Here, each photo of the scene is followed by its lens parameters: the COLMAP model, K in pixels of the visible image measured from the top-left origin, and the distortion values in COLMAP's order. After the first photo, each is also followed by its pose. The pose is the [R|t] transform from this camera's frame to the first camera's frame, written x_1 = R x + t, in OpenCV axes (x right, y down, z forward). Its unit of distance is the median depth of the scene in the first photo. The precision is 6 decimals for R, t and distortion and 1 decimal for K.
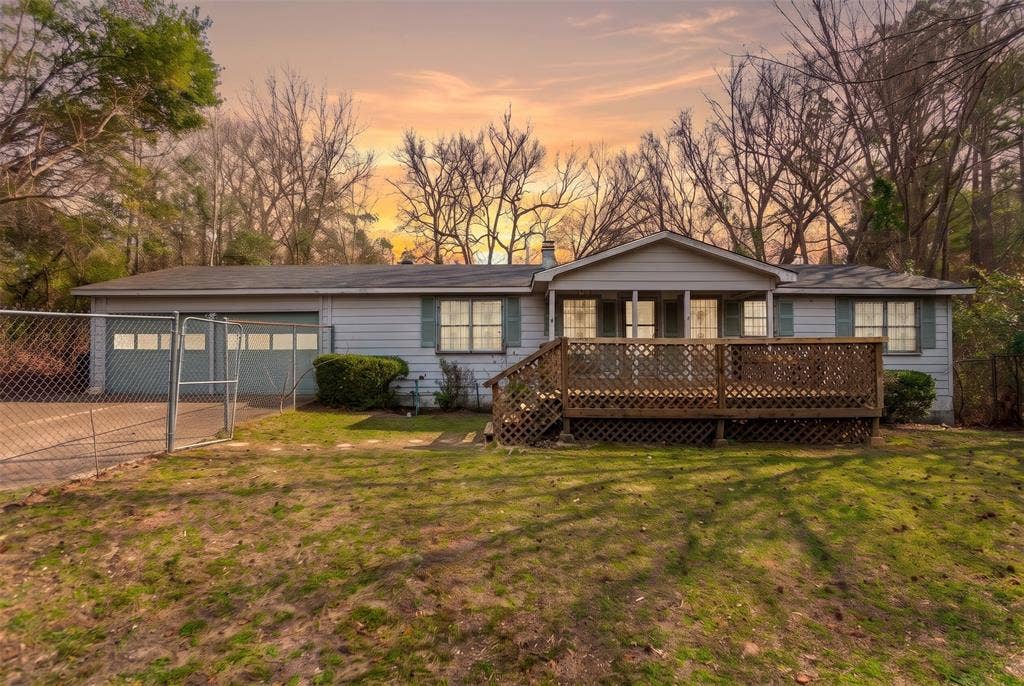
lens RADIAL K [[456.2, 0, 512.5], [0, 456.2, 347.1], [0, 0, 1]] dist [-0.001170, -0.000088]
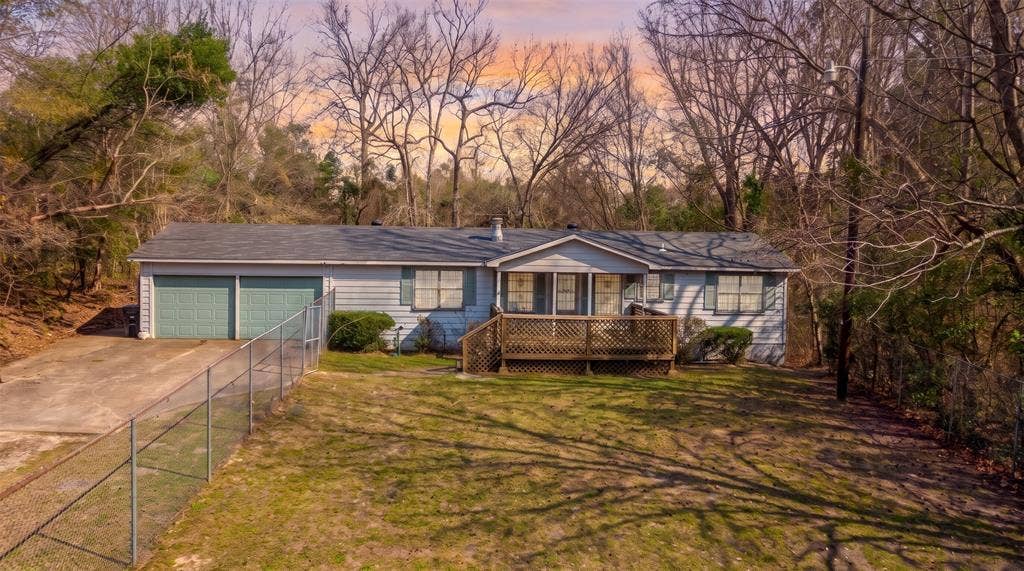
lens RADIAL K [[545.0, 0, 512.0], [0, 545.0, 285.5], [0, 0, 1]] dist [0.000511, 0.000050]
pose [[0.994782, 0.016324, 0.100709, -0.038258], [-0.019018, 0.999485, 0.025846, -0.101092], [-0.100235, -0.027627, 0.994580, -0.597012]]
